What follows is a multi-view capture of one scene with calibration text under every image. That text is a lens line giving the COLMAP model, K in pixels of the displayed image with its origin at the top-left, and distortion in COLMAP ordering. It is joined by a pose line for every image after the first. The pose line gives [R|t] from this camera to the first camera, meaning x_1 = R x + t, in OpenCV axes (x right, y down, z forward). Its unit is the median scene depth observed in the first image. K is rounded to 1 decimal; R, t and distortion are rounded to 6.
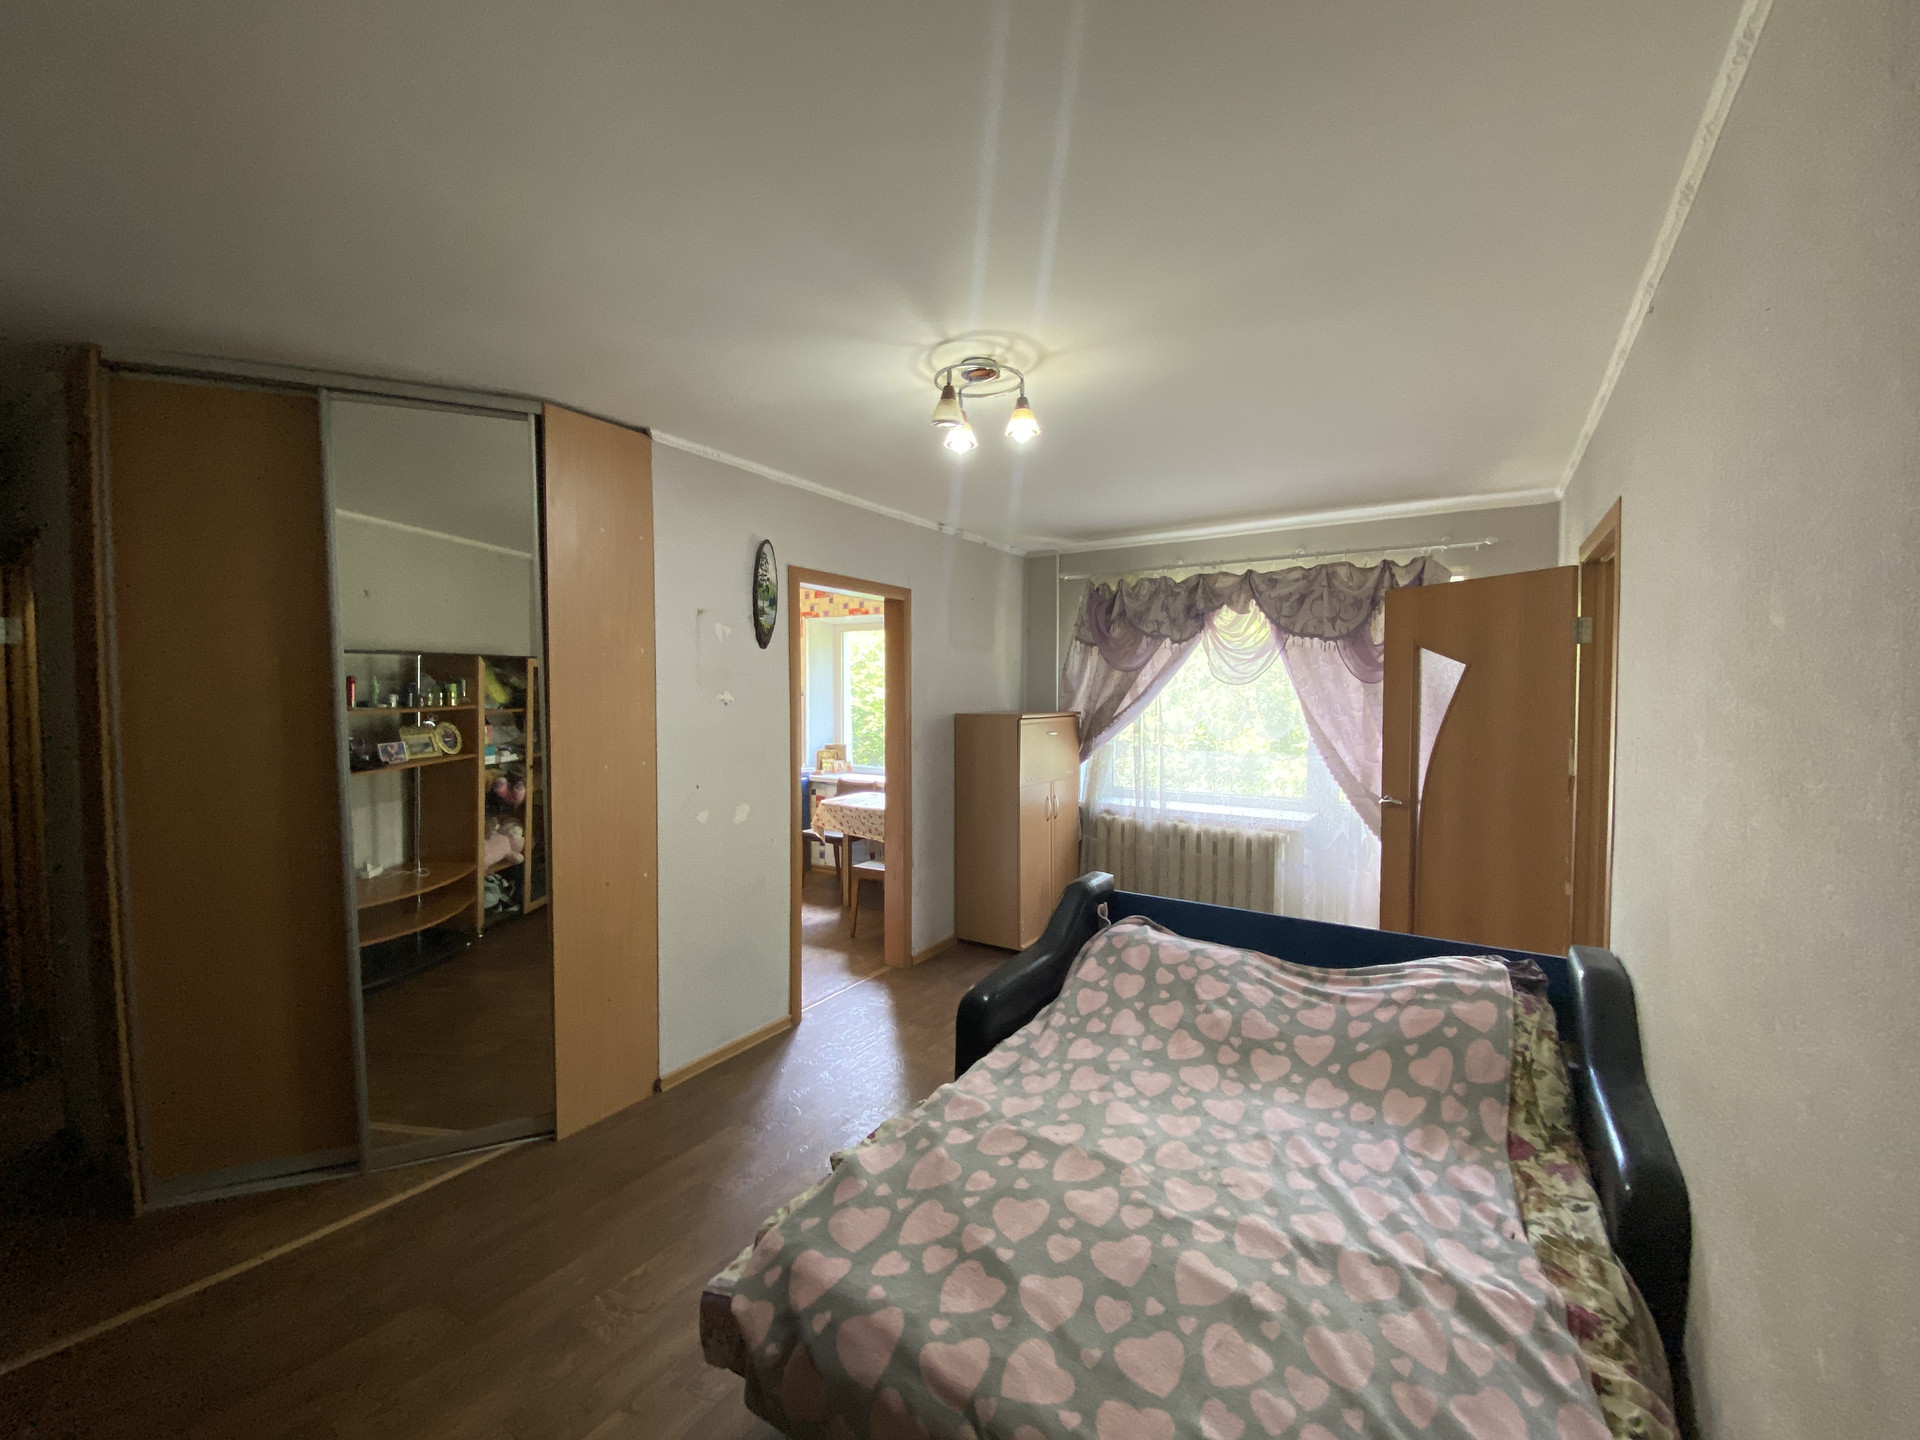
lens RADIAL K [[788.4, 0, 959.6], [0, 788.4, 732.5], [0, 0, 1]] dist [0.024706, -0.001015]
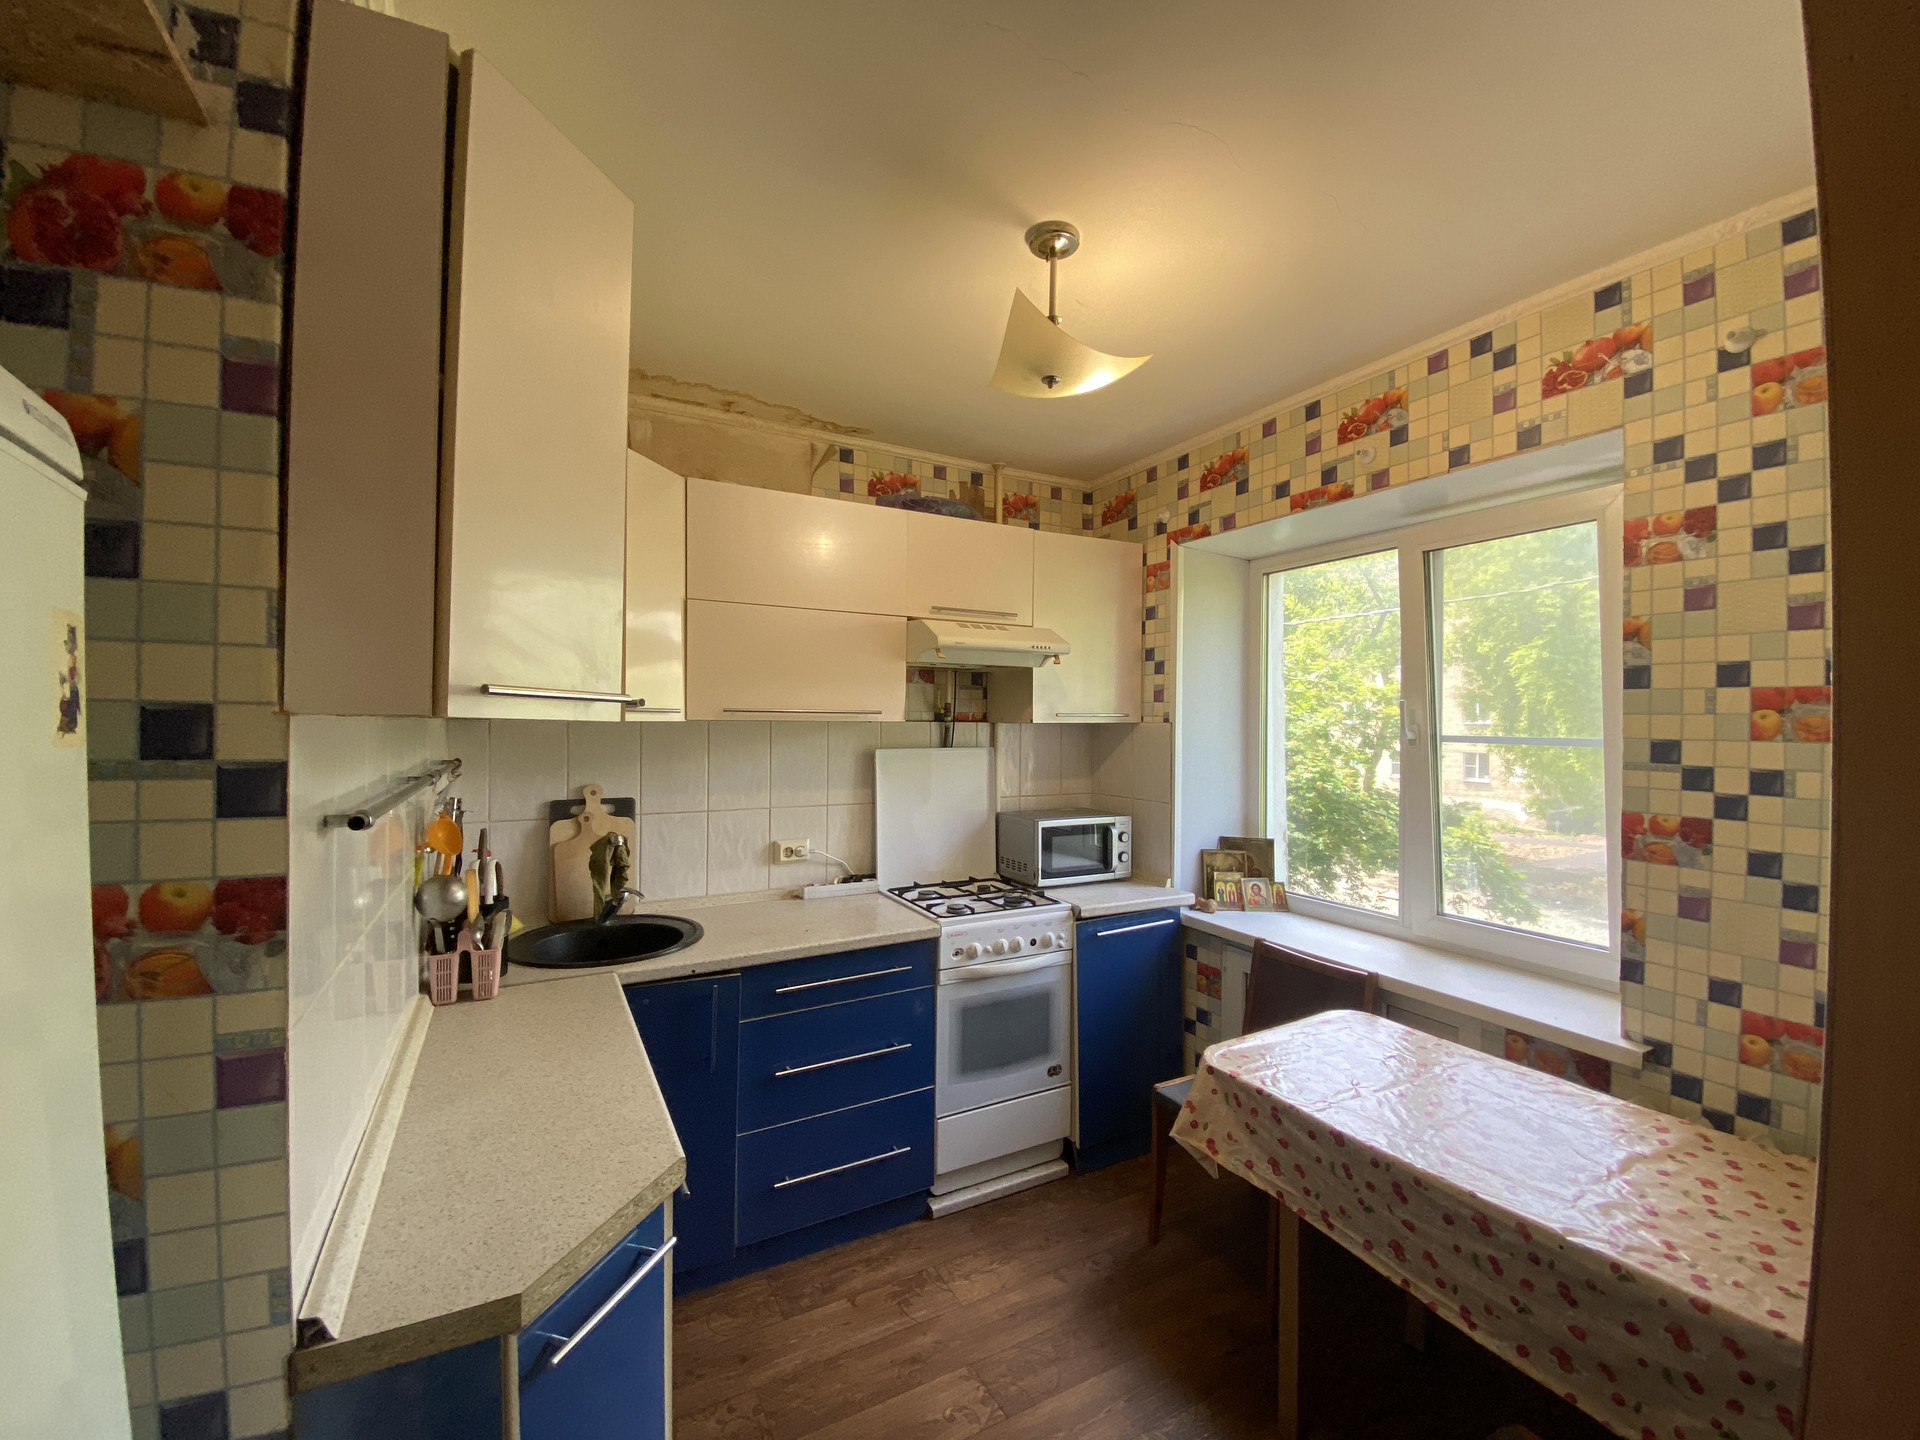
lens RADIAL K [[788.4, 0, 954.1], [0, 788.4, 719.2], [0, 0, 1]] dist [0.024706, -0.001015]
pose [[0.877672, 0.004139, -0.479245, -0.142621], [-0.027093, 0.998792, -0.040990, -0.041091], [0.478496, 0.048960, 0.876724, 0.854135]]
